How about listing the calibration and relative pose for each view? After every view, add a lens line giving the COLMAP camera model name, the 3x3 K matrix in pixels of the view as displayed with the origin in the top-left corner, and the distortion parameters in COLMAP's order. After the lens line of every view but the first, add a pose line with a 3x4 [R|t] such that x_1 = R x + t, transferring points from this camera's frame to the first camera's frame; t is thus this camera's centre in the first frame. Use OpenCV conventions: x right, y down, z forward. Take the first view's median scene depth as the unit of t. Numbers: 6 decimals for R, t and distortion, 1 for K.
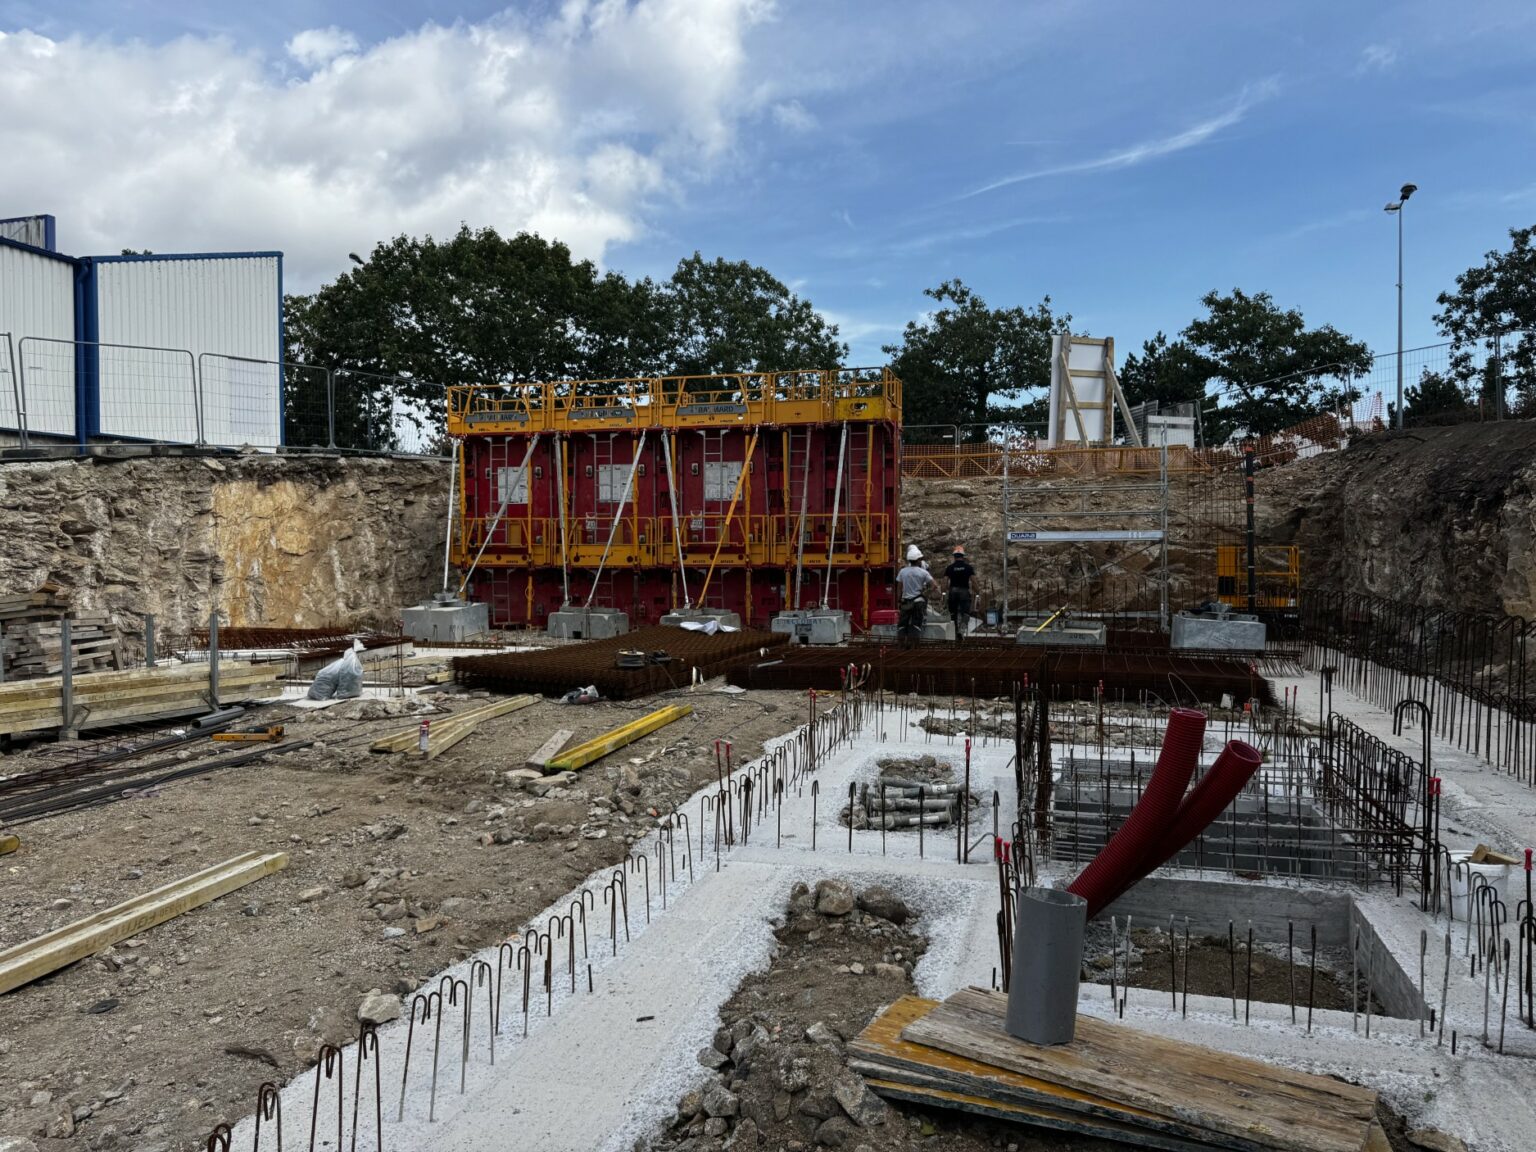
lens RADIAL K [[1073.8, 0, 768.0], [0, 1073.8, 576.0], [0, 0, 1]] dist [0.087223, -0.109507]
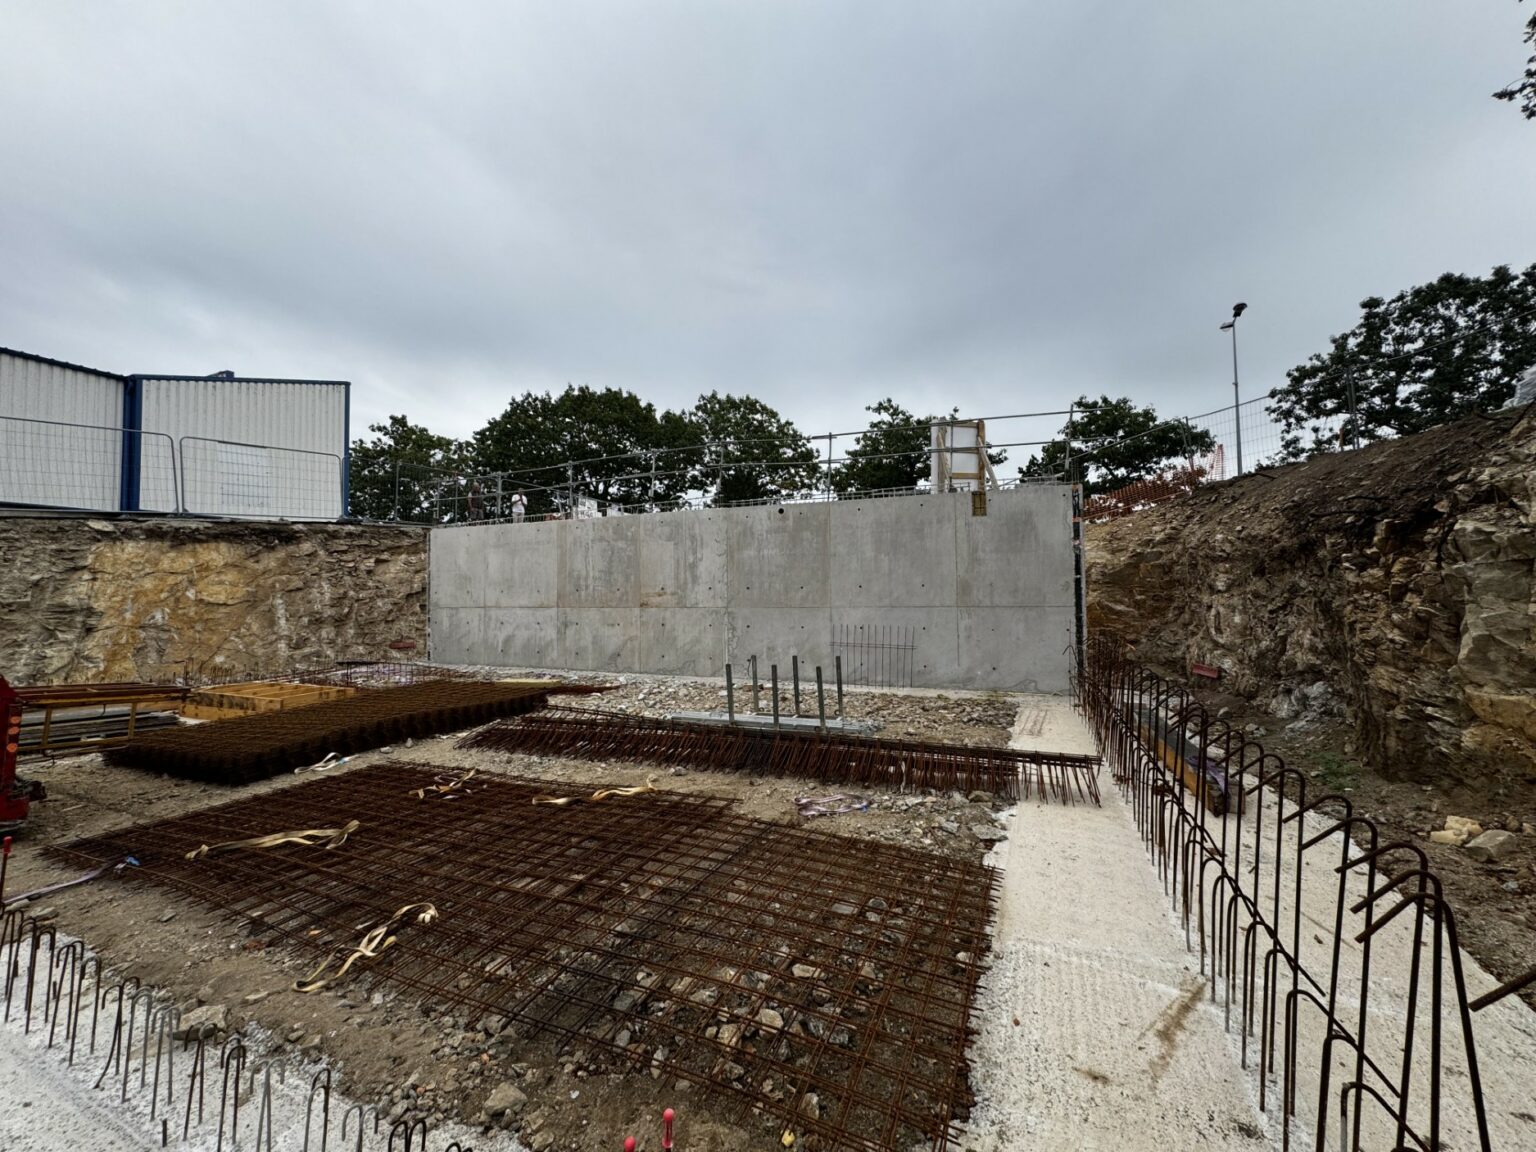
lens RADIAL K [[611.0, 0, 768.0], [0, 611.0, 576.0], [0, 0, 1]] dist [0.001625, -0.000169]
pose [[0.991011, -0.010007, -0.133408, 0.137233], [0.002998, 0.998609, -0.052639, -0.007969], [0.133750, 0.051766, 0.989662, 0.244221]]
